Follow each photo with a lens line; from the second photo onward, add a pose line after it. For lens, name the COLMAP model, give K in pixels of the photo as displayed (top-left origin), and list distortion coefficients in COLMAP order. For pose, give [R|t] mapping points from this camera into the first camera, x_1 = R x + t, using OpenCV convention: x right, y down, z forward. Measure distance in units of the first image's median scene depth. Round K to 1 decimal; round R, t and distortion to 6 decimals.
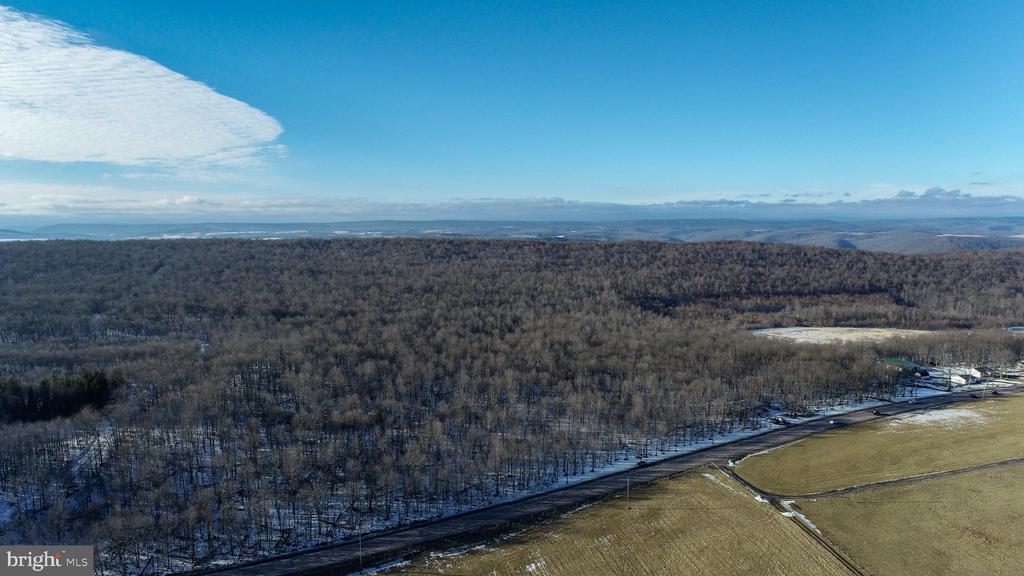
lens RADIAL K [[688.2, 0, 516.8], [0, 688.2, 331.7], [0, 0, 1]] dist [-0.014697, 0.008209]
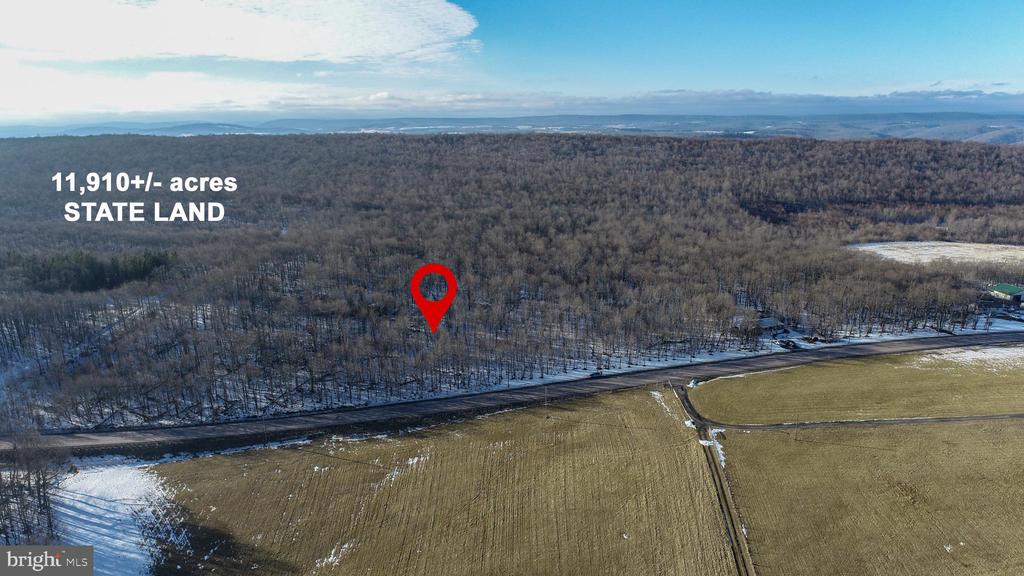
lens RADIAL K [[688.2, 0, 510.6], [0, 688.2, 306.5], [0, 0, 1]] dist [-0.014697, 0.008209]
pose [[0.962183, 0.069739, -0.263326, 0.097632], [-0.040082, 0.992397, 0.116366, -0.003198], [0.269439, -0.101411, 0.957663, 0.016981]]
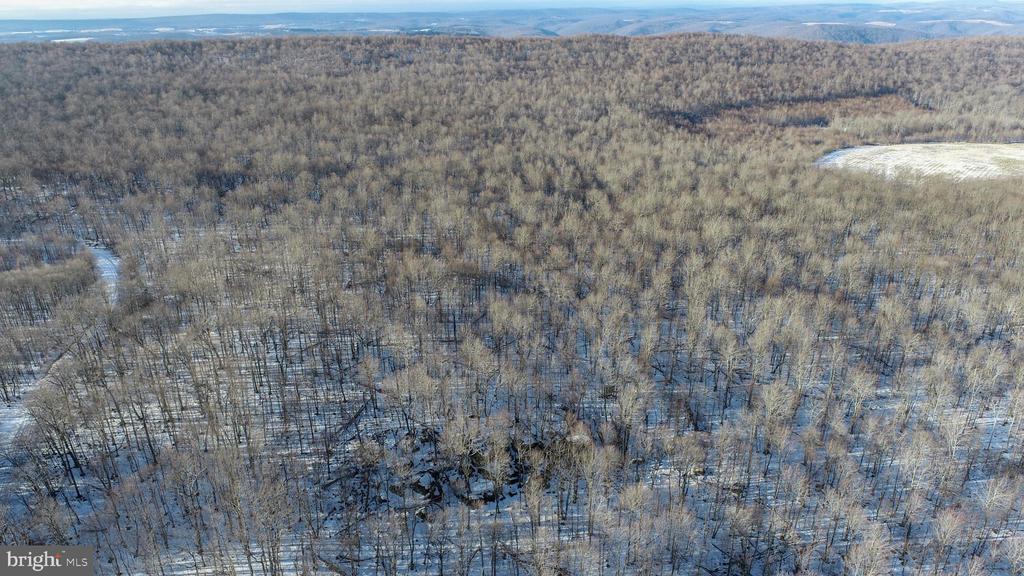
lens RADIAL K [[688.2, 0, 518.6], [0, 688.2, 298.9], [0, 0, 1]] dist [-0.014697, 0.008209]
pose [[0.978312, -0.088869, 0.187103, -0.121569], [0.042645, 0.970350, 0.237911, -0.032089], [-0.202698, -0.224772, 0.953095, 0.209648]]
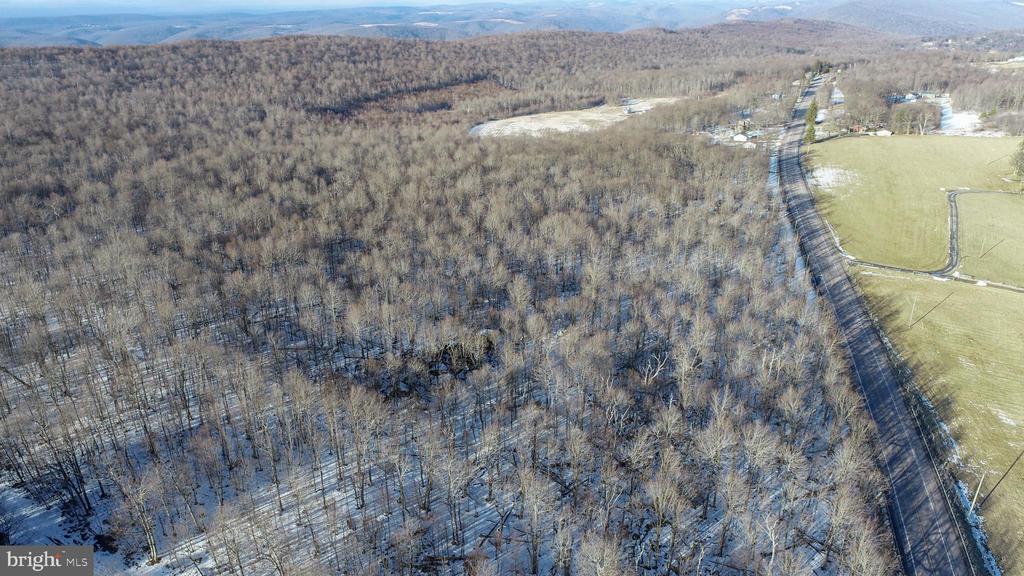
lens RADIAL K [[688.2, 0, 514.6], [0, 688.2, 285.9], [0, 0, 1]] dist [-0.014697, 0.008209]
pose [[0.701165, -0.279347, 0.655997, -0.215953], [0.131969, 0.955003, 0.265618, -0.029706], [-0.700679, -0.099671, 0.706480, 0.196973]]
